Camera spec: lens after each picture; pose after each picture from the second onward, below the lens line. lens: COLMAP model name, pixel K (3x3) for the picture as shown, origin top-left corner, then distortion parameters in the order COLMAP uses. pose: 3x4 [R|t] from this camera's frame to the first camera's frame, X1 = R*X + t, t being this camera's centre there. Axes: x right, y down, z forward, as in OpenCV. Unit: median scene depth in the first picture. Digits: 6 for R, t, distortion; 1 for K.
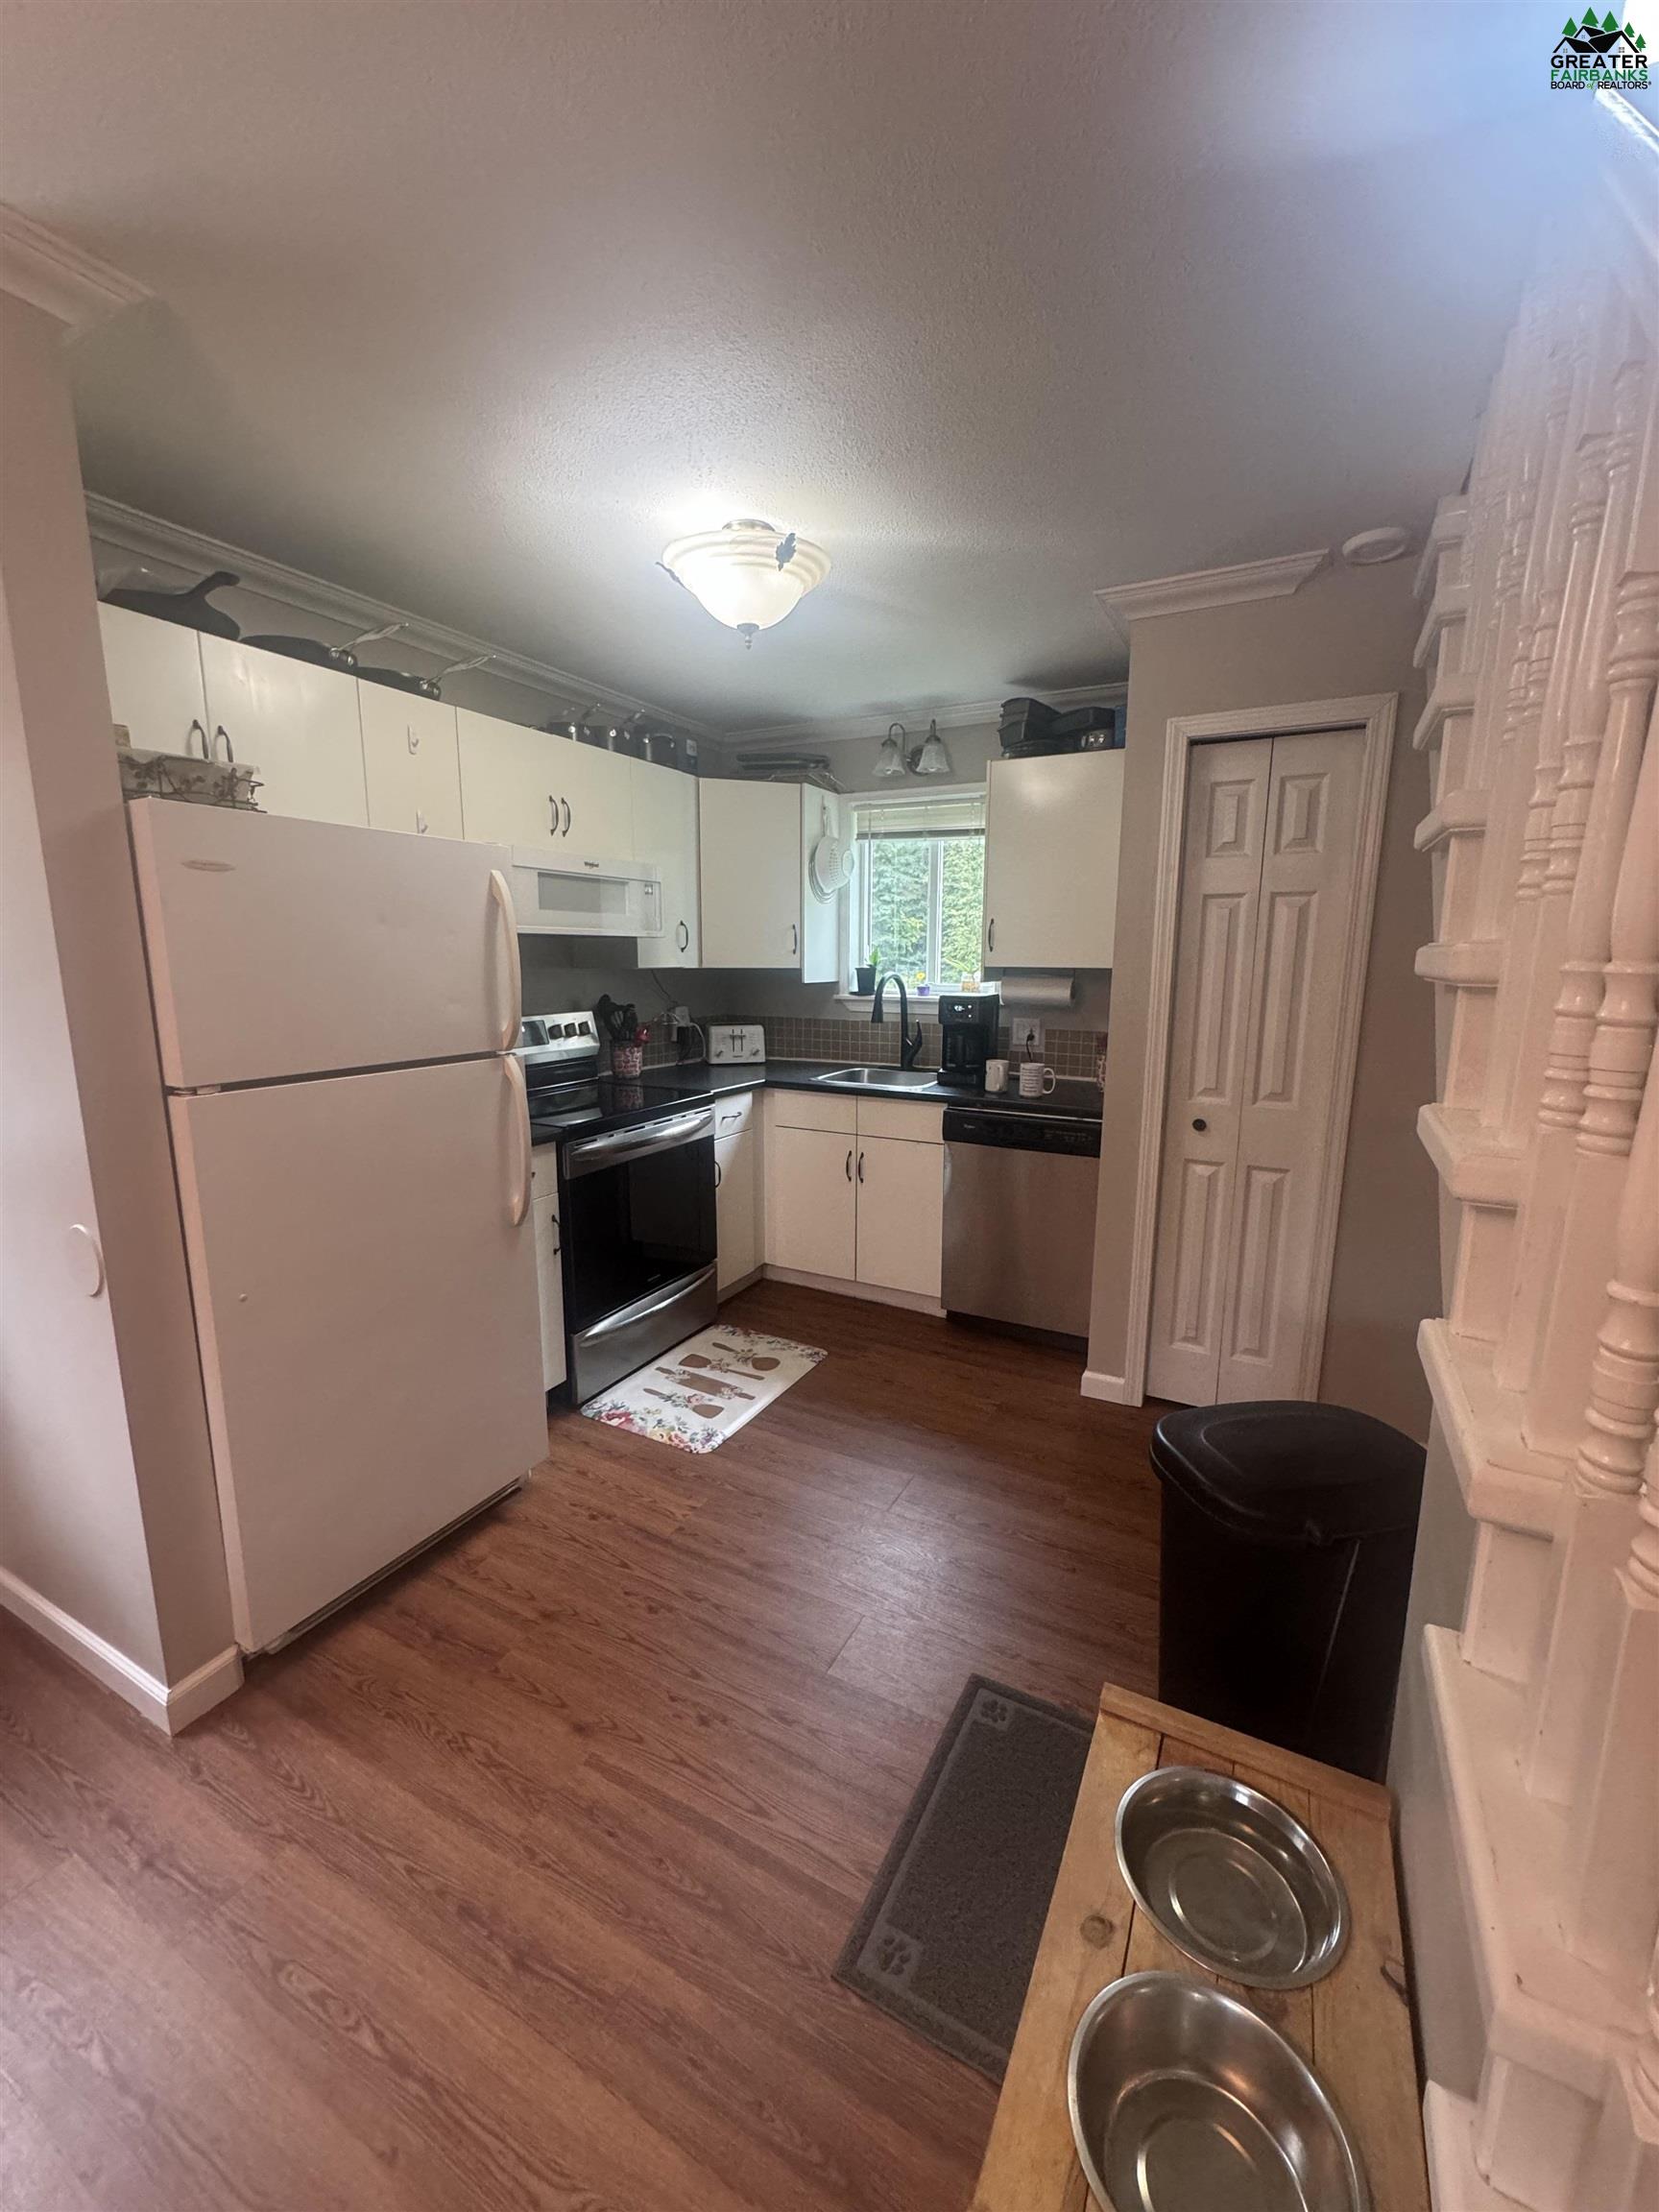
lens RADIAL K [[878.9, 0, 829.5], [0, 878.9, 1106.0], [0, 0, 1]] dist [-0.001891, 0.000408]
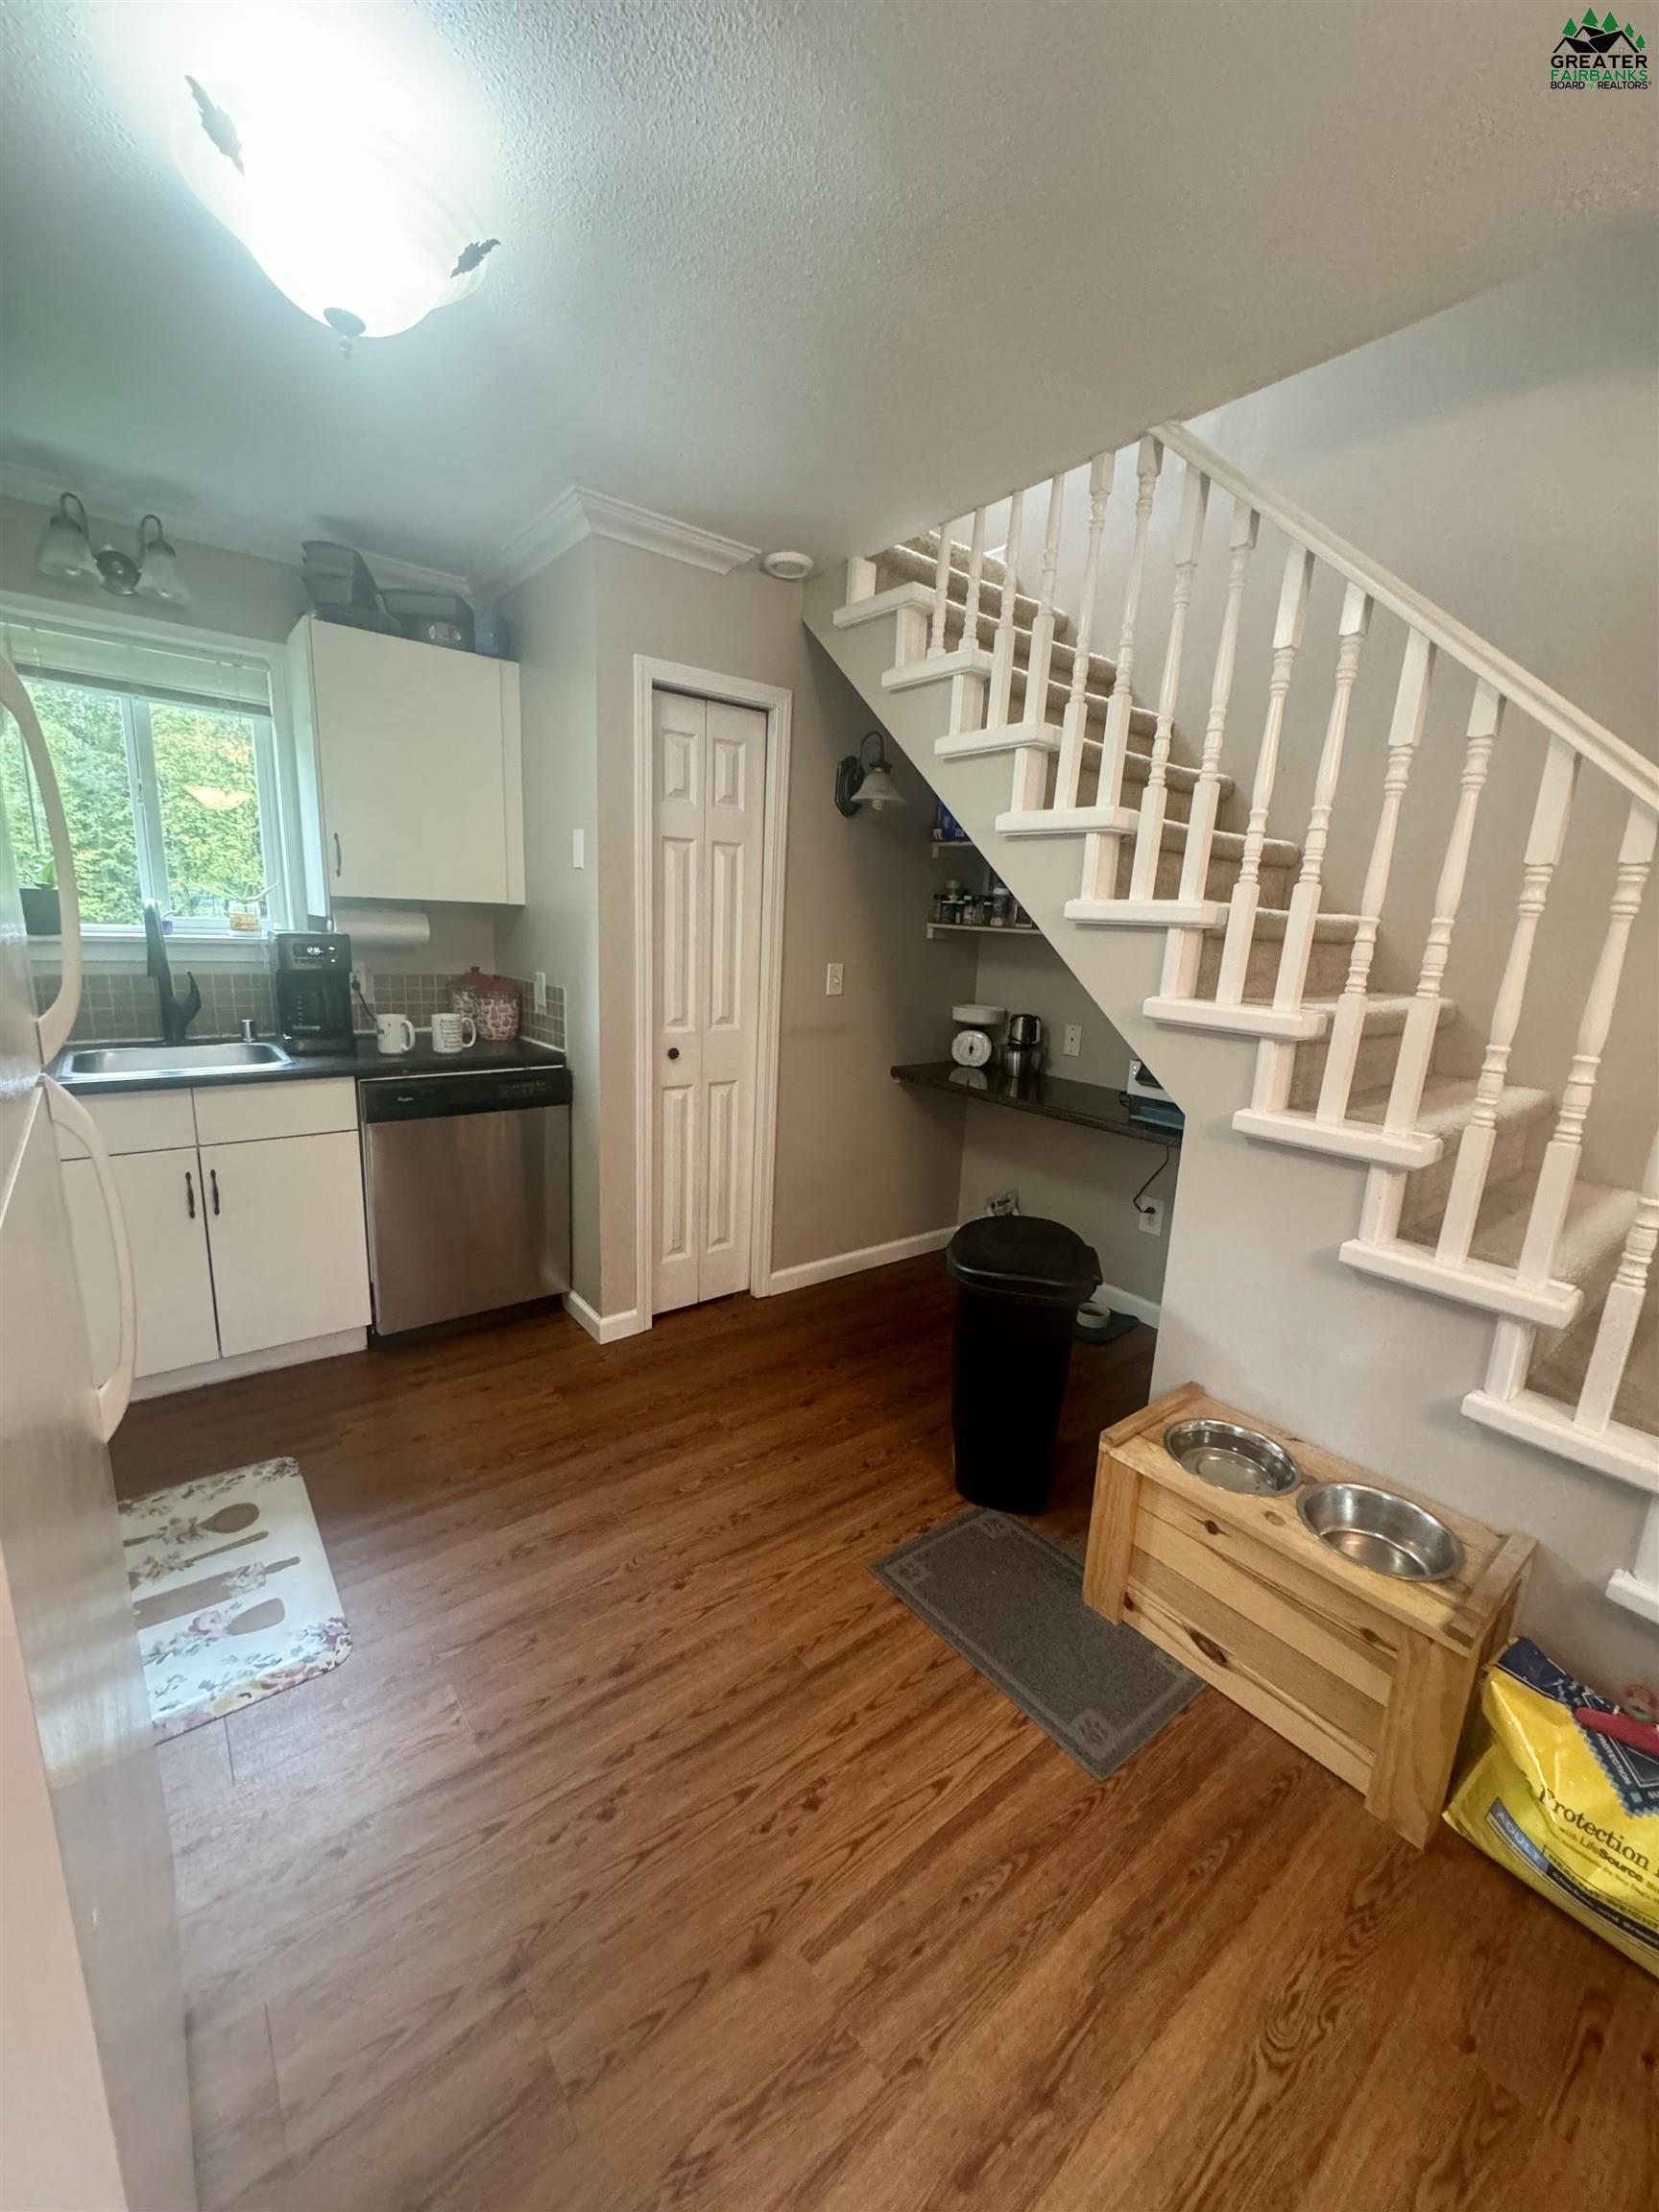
lens RADIAL K [[878.9, 0, 829.5], [0, 878.9, 1106.0], [0, 0, 1]] dist [-0.001891, 0.000408]
pose [[0.396302, -0.181035, 0.900095, -0.494202], [0.116440, 0.982361, 0.146314, -0.051567], [-0.910707, 0.046822, 0.410392, 0.386898]]
